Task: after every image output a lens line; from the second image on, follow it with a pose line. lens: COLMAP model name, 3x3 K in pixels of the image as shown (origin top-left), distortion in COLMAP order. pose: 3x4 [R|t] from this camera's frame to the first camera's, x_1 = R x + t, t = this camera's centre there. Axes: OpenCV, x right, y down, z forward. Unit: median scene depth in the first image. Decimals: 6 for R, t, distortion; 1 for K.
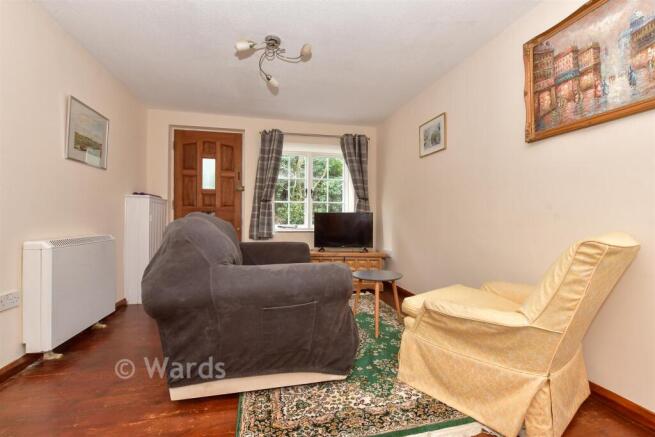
lens RADIAL K [[291.1, 0, 328.4], [0, 291.1, 219.3], [0, 0, 1]] dist [-0.001421, -0.000119]
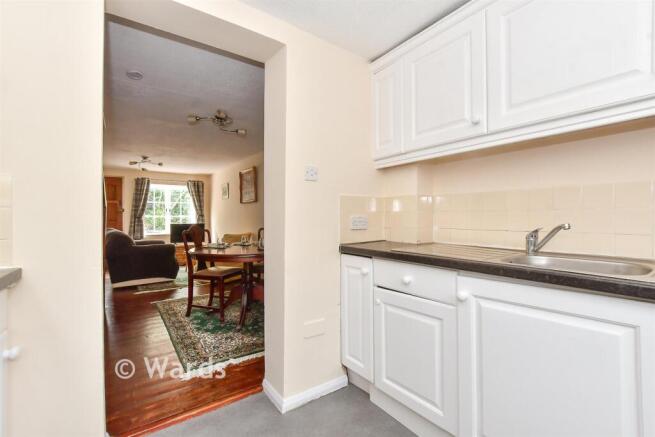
lens RADIAL K [[291.1, 0, 326.0], [0, 291.1, 219.7], [0, 0, 1]] dist [-0.001421, -0.000119]
pose [[0.923501, -0.007763, 0.383518, 0.143615], [0.004482, 0.999945, 0.009449, -0.059957], [-0.383571, -0.007007, 0.923485, -0.987343]]
